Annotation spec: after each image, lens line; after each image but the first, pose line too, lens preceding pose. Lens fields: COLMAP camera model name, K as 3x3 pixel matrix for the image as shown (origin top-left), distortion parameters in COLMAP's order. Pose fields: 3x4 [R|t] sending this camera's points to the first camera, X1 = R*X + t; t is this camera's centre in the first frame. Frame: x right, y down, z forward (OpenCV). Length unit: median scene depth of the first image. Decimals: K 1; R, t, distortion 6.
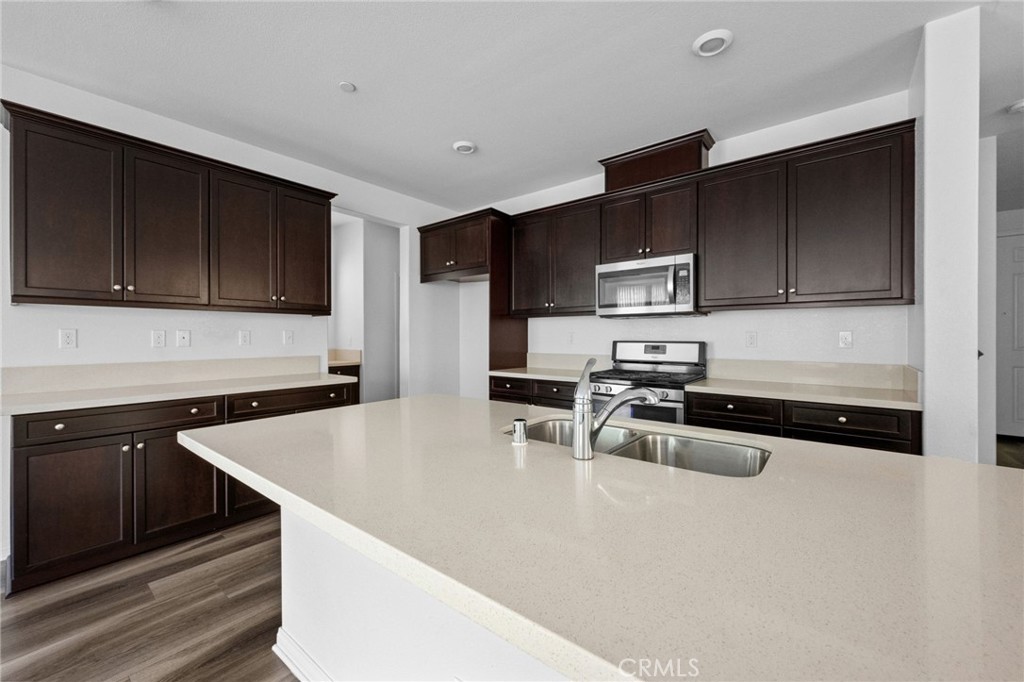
lens RADIAL K [[402.4, 0, 514.6], [0, 402.4, 336.6], [0, 0, 1]] dist [-0.001152, -0.000198]
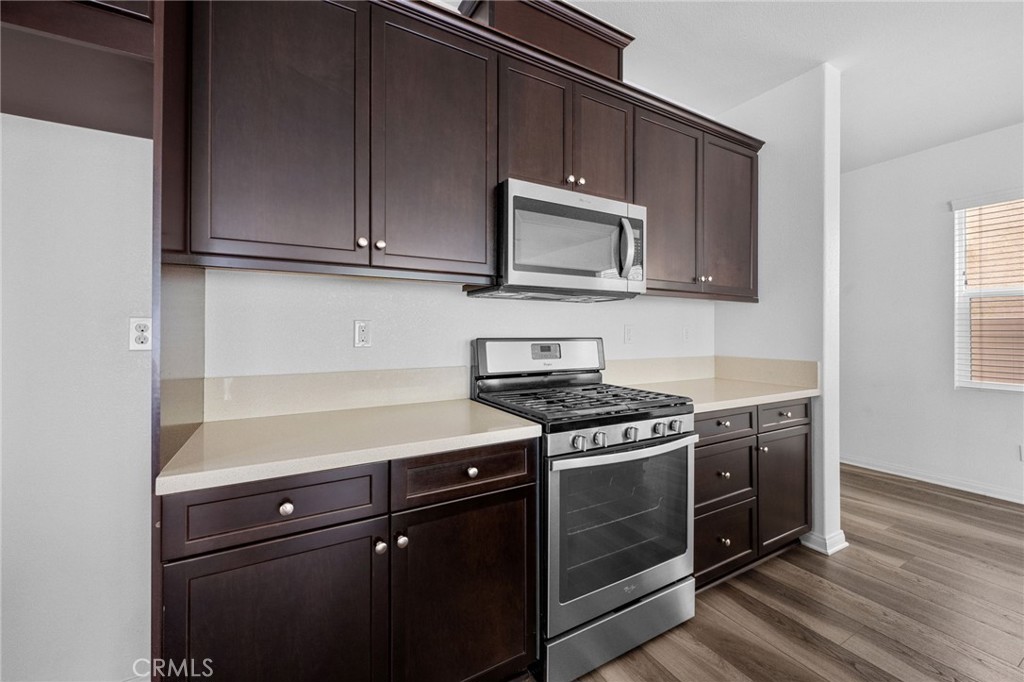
lens RADIAL K [[402.4, 0, 514.6], [0, 402.4, 336.6], [0, 0, 1]] dist [-0.001152, -0.000198]
pose [[0.377622, -0.007863, 0.925927, -0.229319], [-0.001753, 0.999956, 0.009206, 0.003942], [-0.925958, -0.005099, 0.377591, 0.820699]]
